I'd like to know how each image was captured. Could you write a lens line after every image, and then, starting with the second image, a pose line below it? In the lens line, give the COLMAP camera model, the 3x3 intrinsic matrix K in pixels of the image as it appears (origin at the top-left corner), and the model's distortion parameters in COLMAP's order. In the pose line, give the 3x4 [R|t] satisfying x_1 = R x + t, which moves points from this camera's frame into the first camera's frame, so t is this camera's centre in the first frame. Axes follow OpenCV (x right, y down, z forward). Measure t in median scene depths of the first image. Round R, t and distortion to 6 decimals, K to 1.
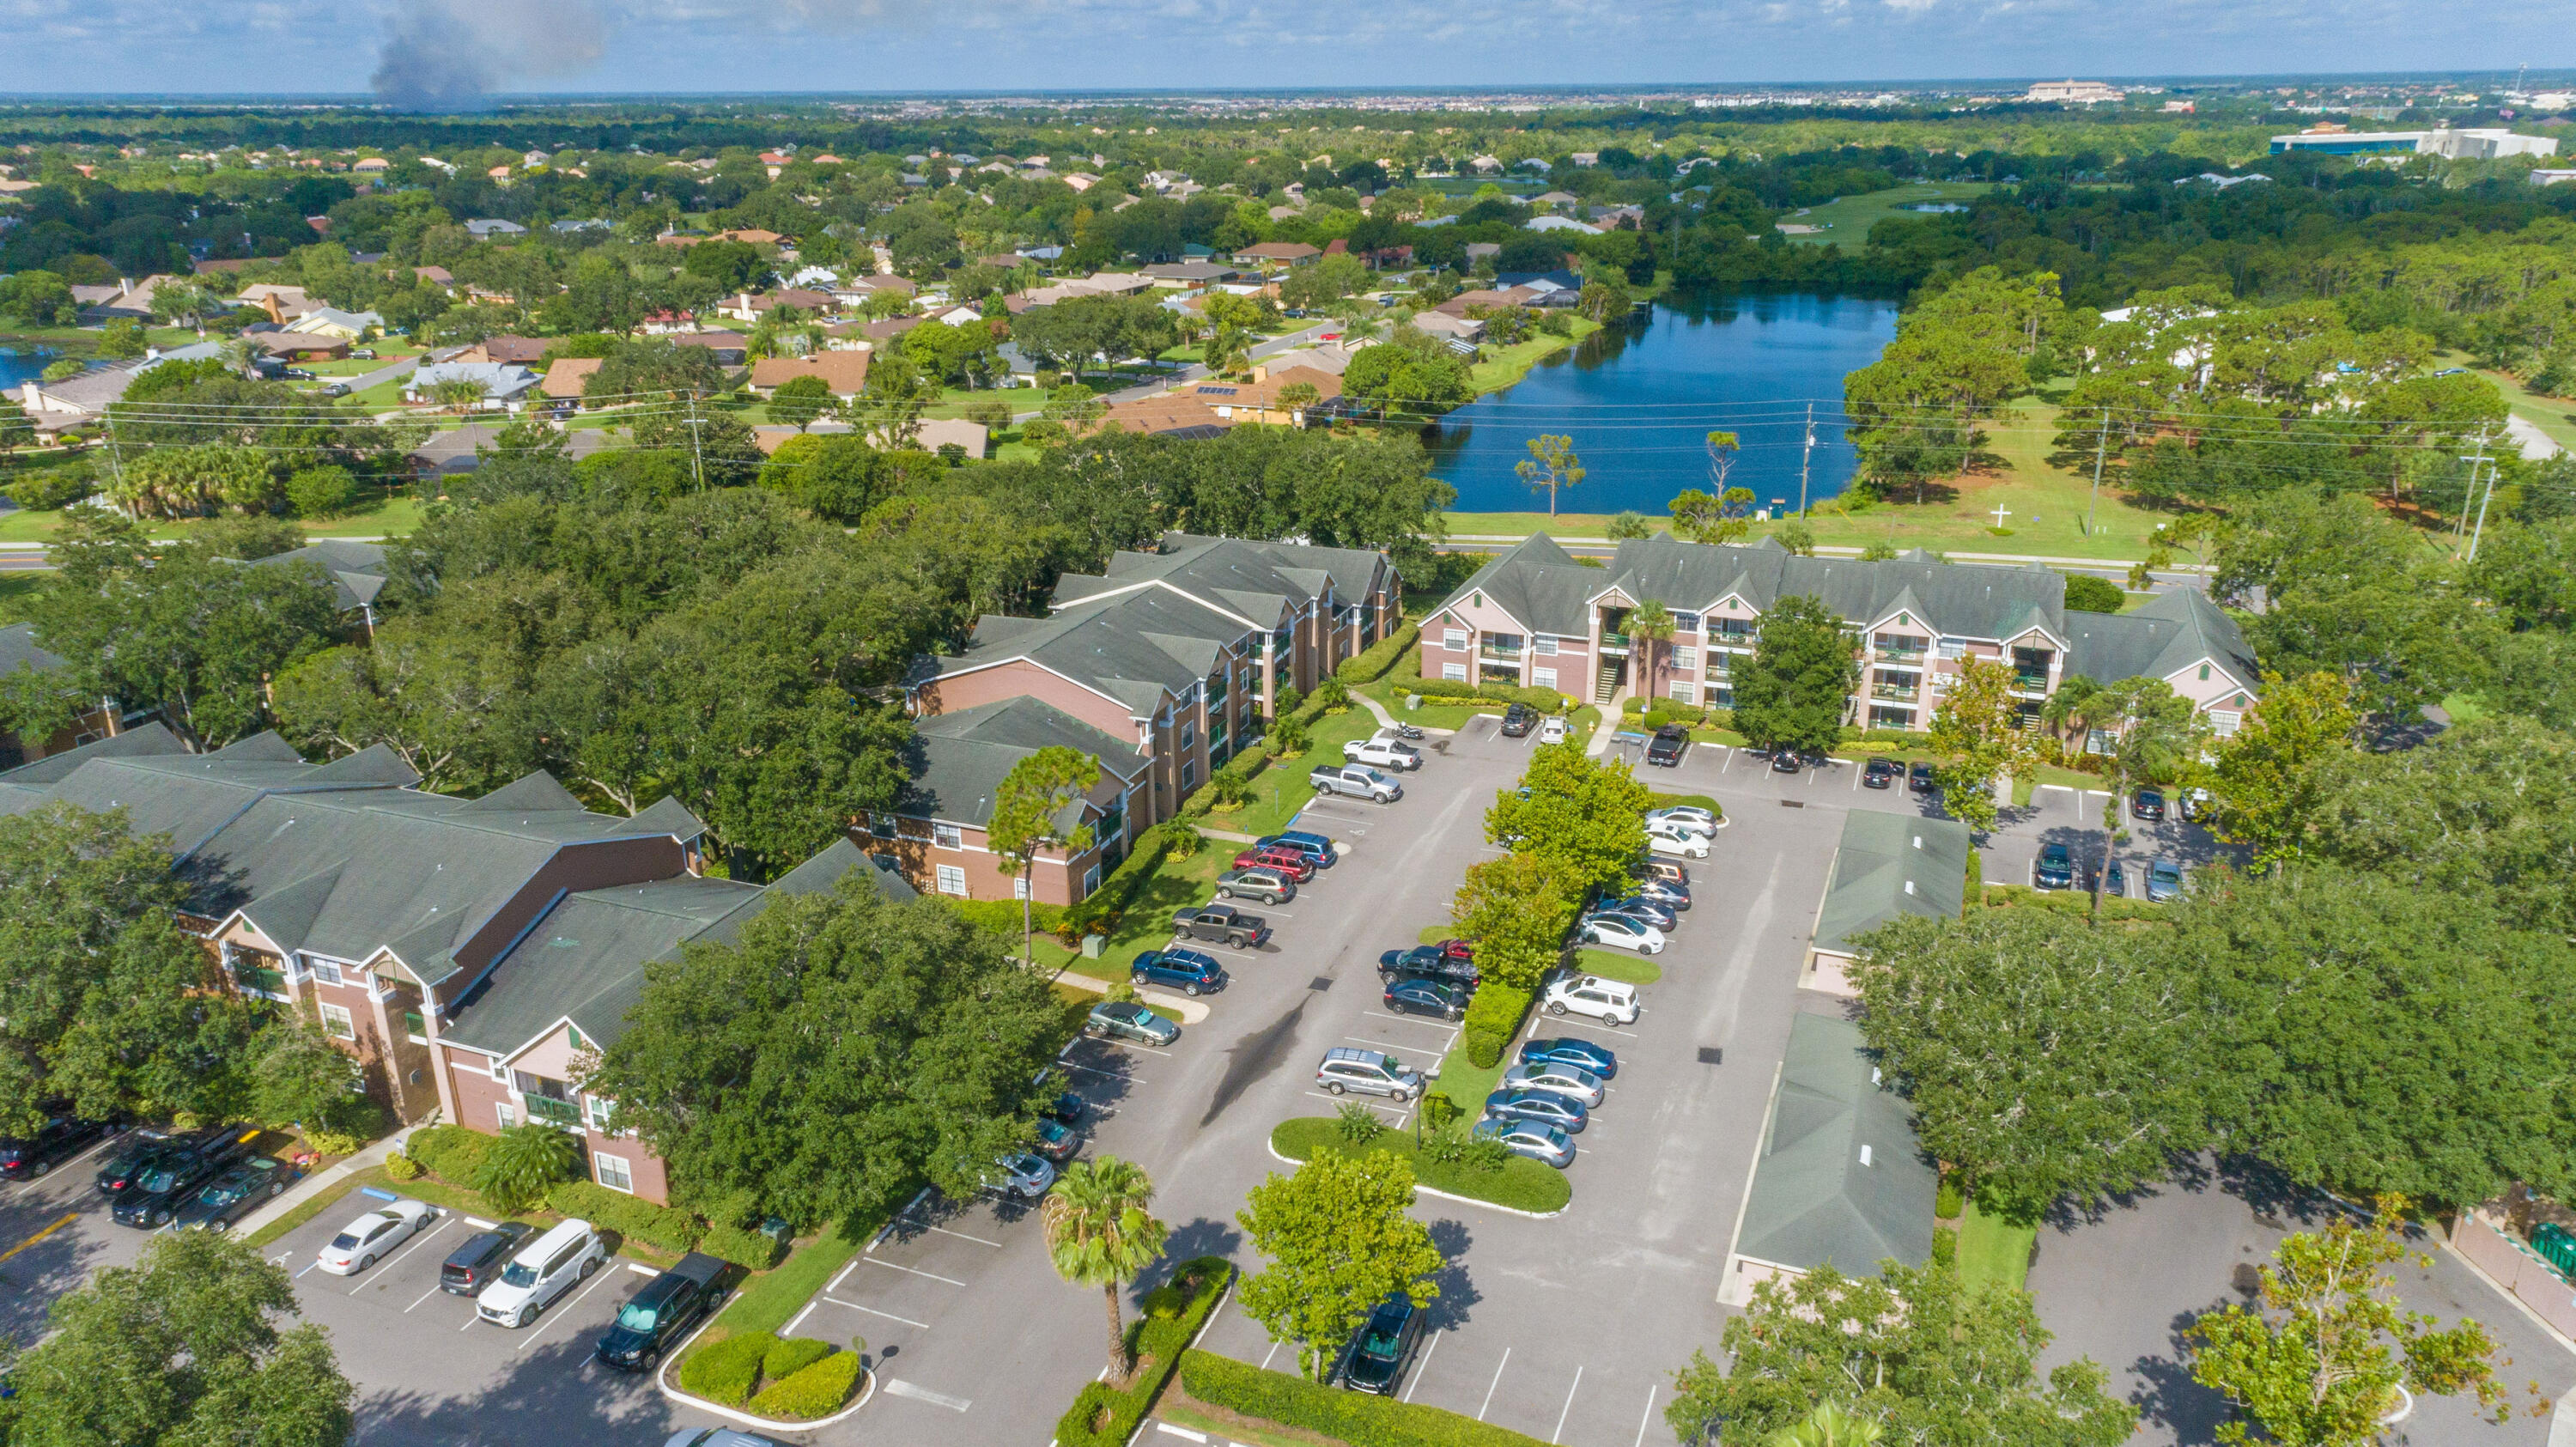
lens RADIAL K [[1734.8, 0, 1295.6], [0, 1734.8, 726.5], [0, 0, 1]] dist [0.002974, 0.000131]
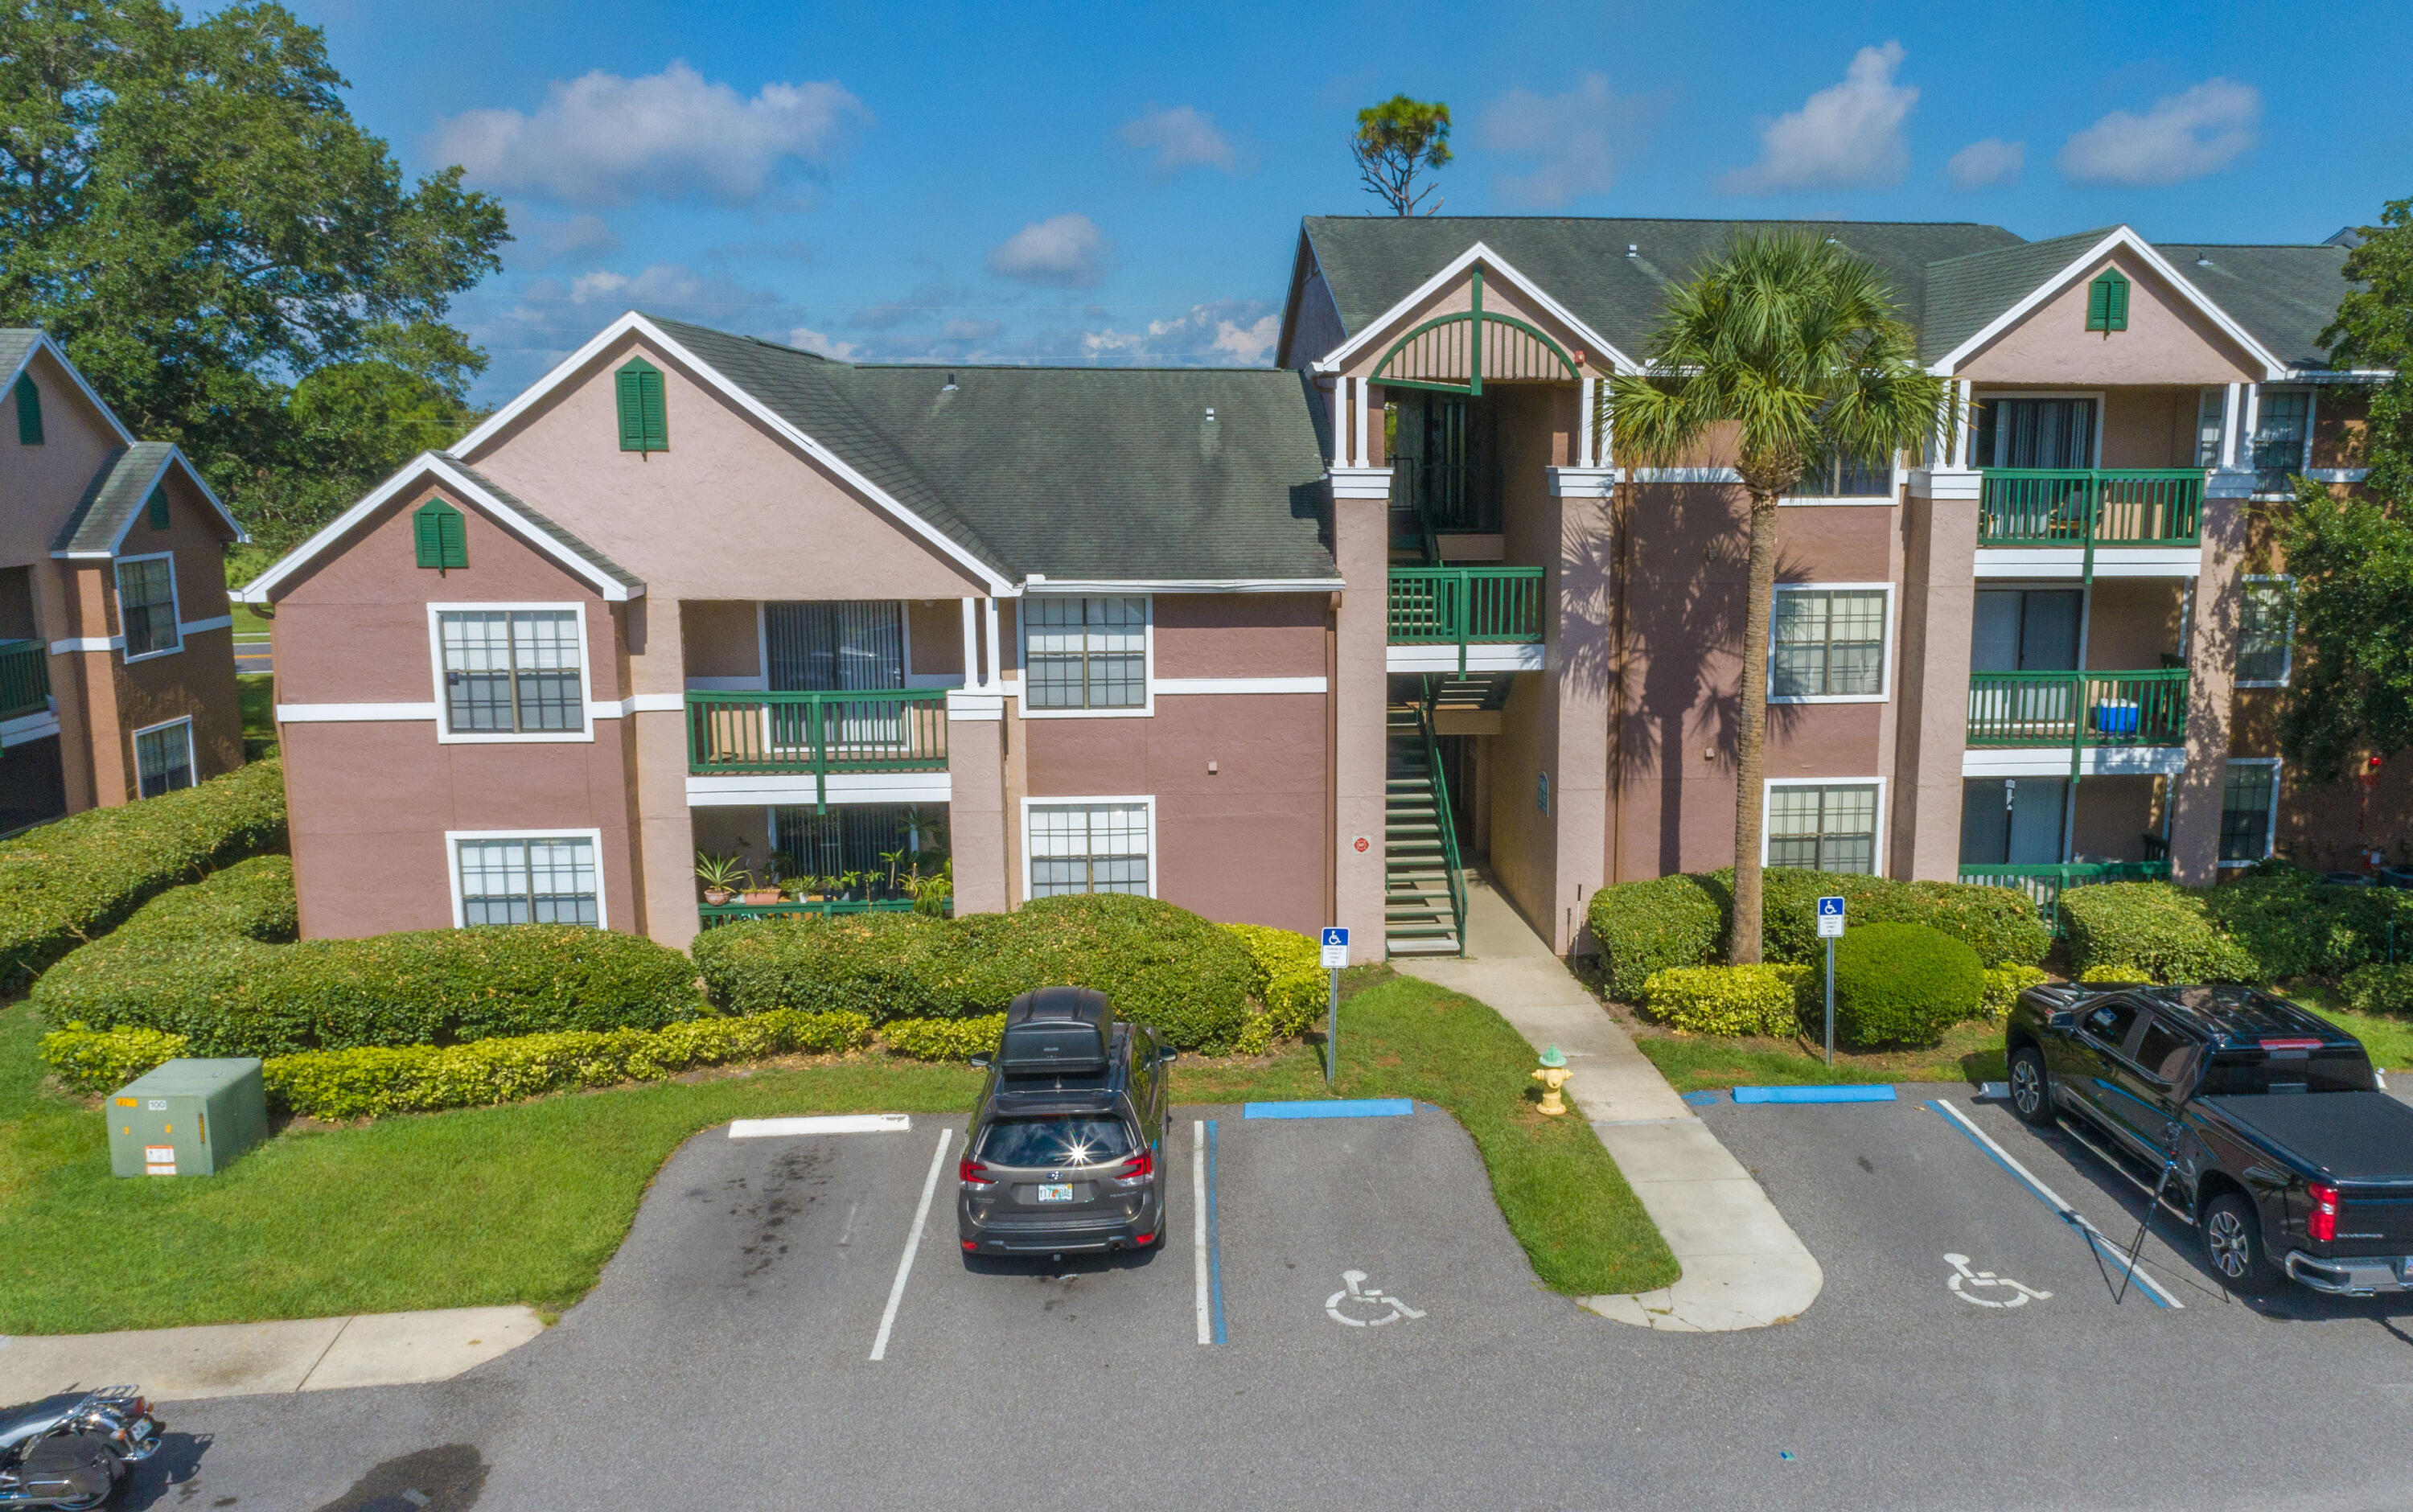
lens RADIAL K [[1840.8, 0, 1331.2], [0, 1840.8, 720.1], [0, 0, 1]] dist [0.005078, 0.000063]
pose [[0.883690, -0.065028, 0.463533, 0.081932], [0.152196, 0.976409, -0.153170, -0.008906], [-0.442637, 0.205903, 0.872741, 0.843929]]
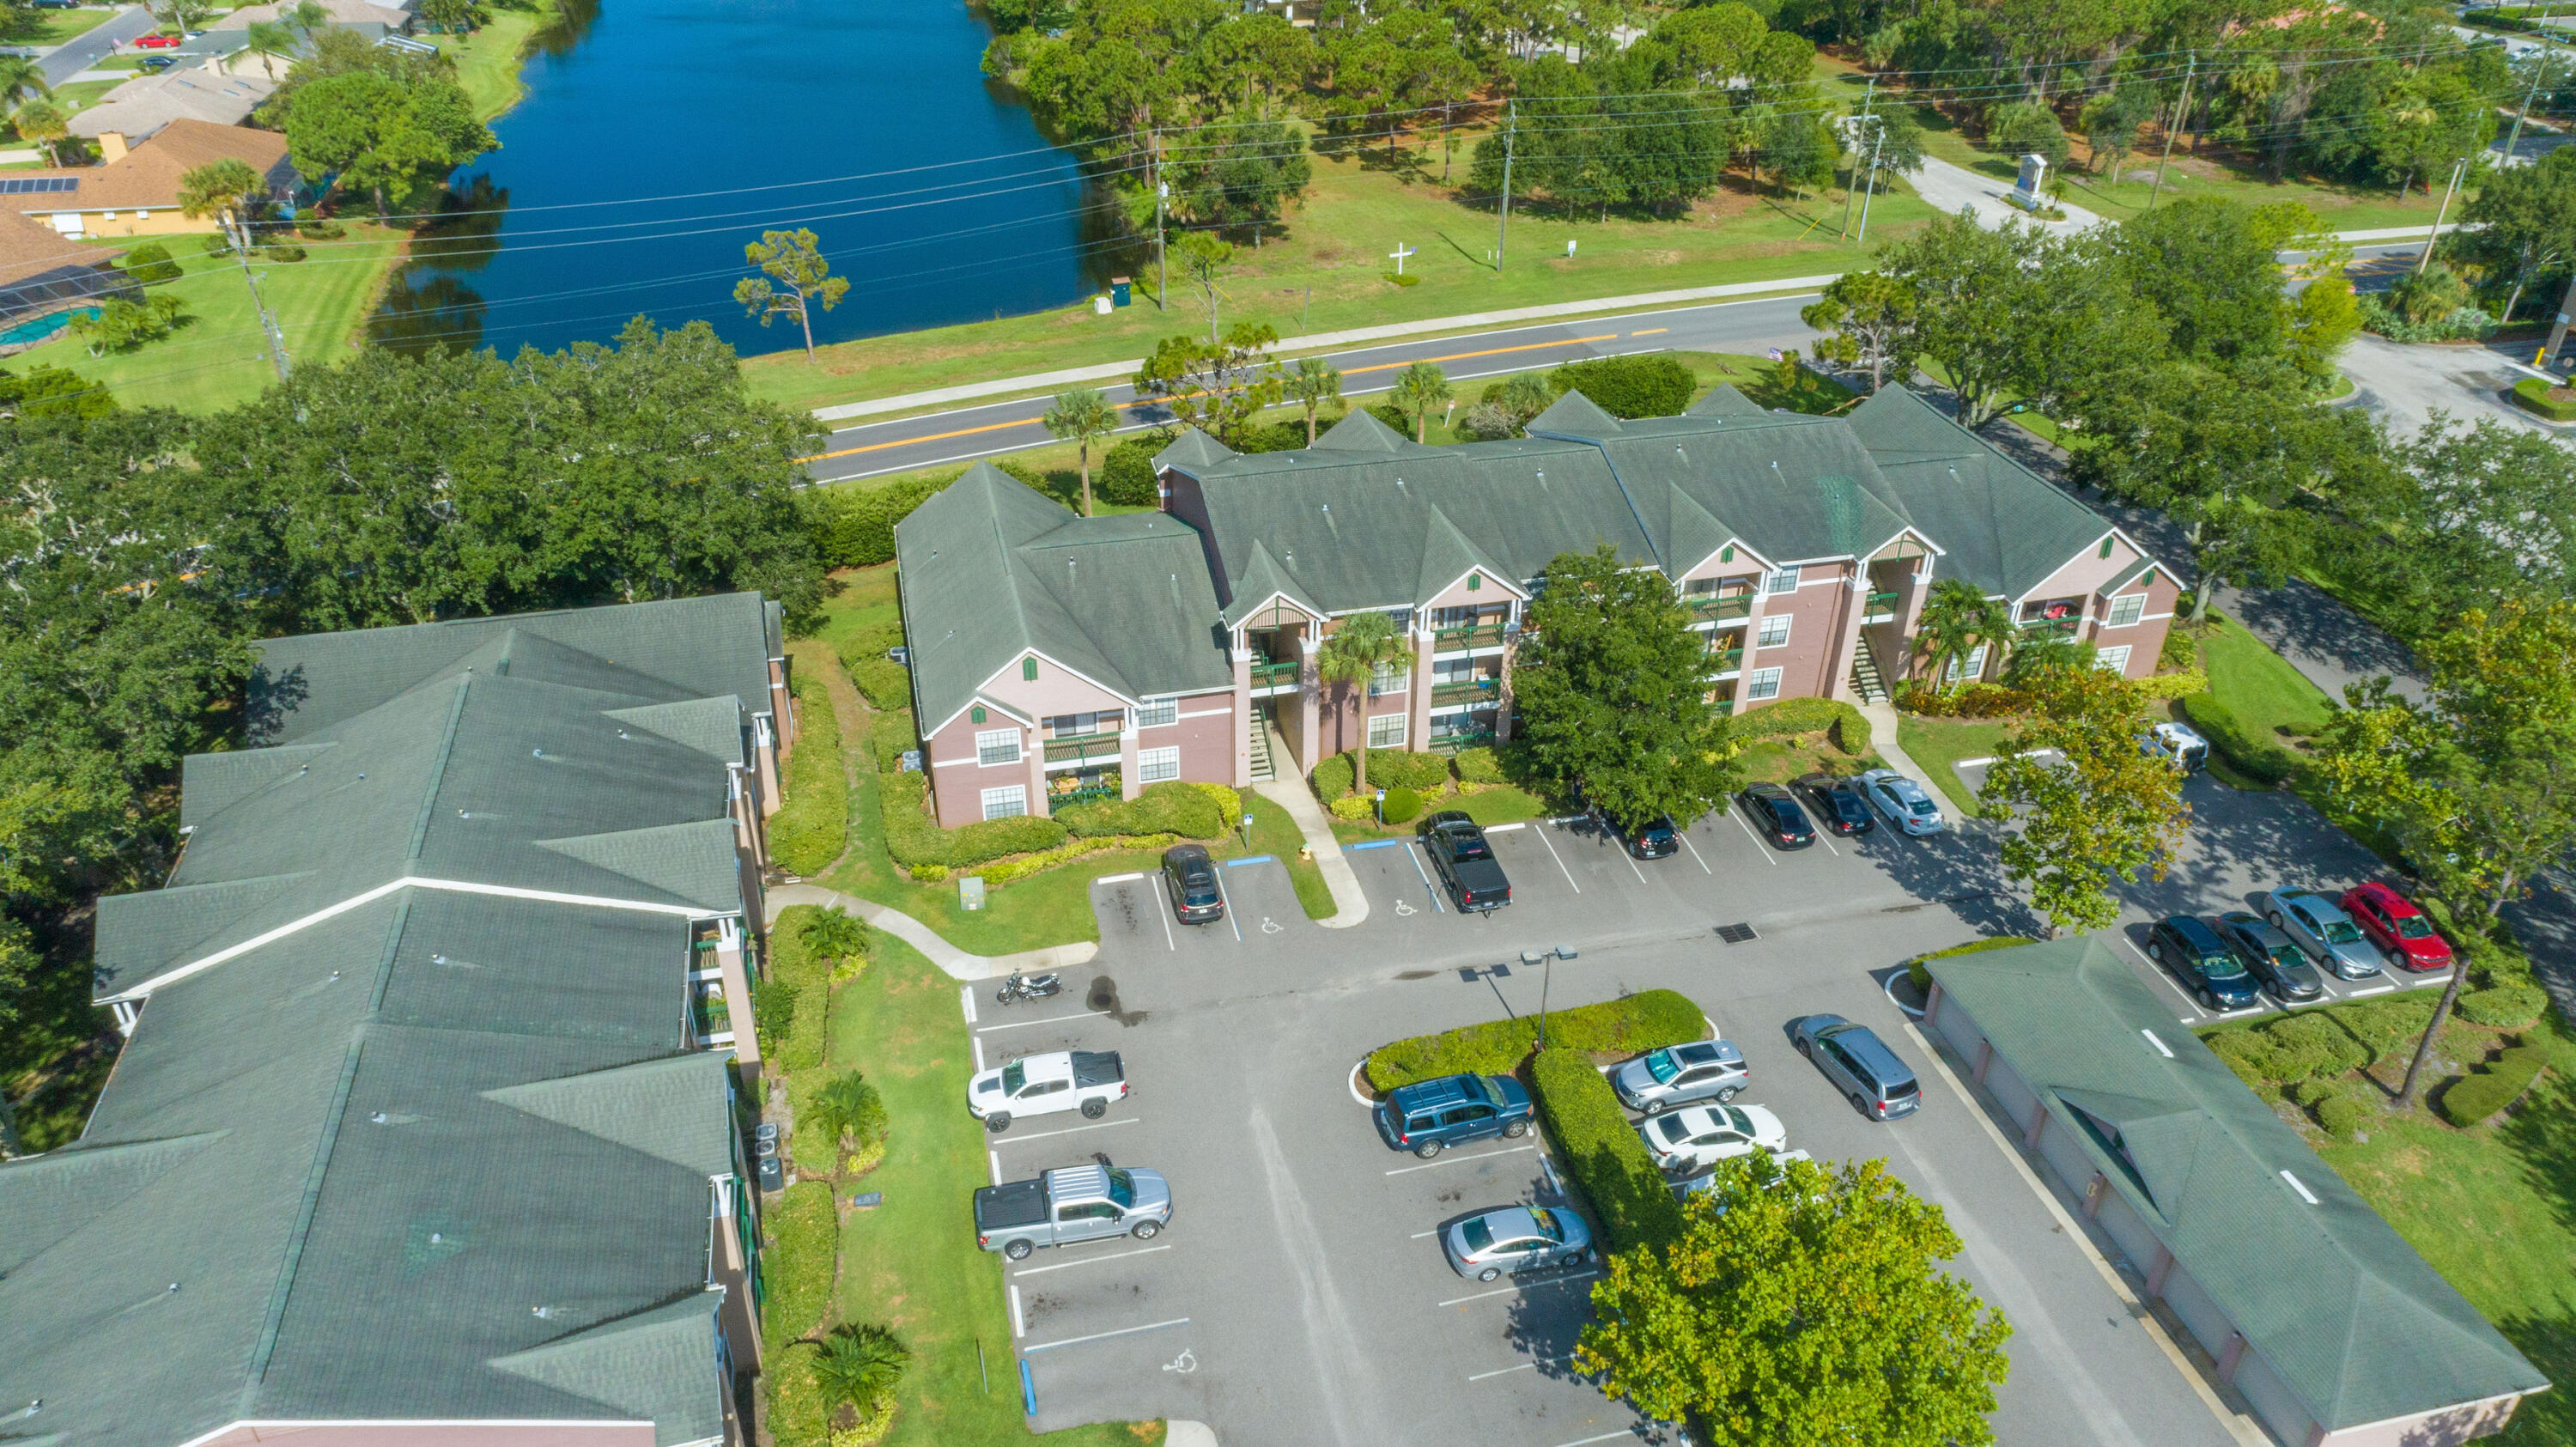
lens RADIAL K [[1734.8, 0, 1284.1], [0, 1734.8, 714.8], [0, 0, 1]] dist [0.002974, 0.000131]
pose [[0.810086, -0.291930, 0.508465, -0.106804], [0.186469, 0.950481, 0.248626, -0.179270], [-0.555868, -0.106595, 0.824408, 0.528893]]
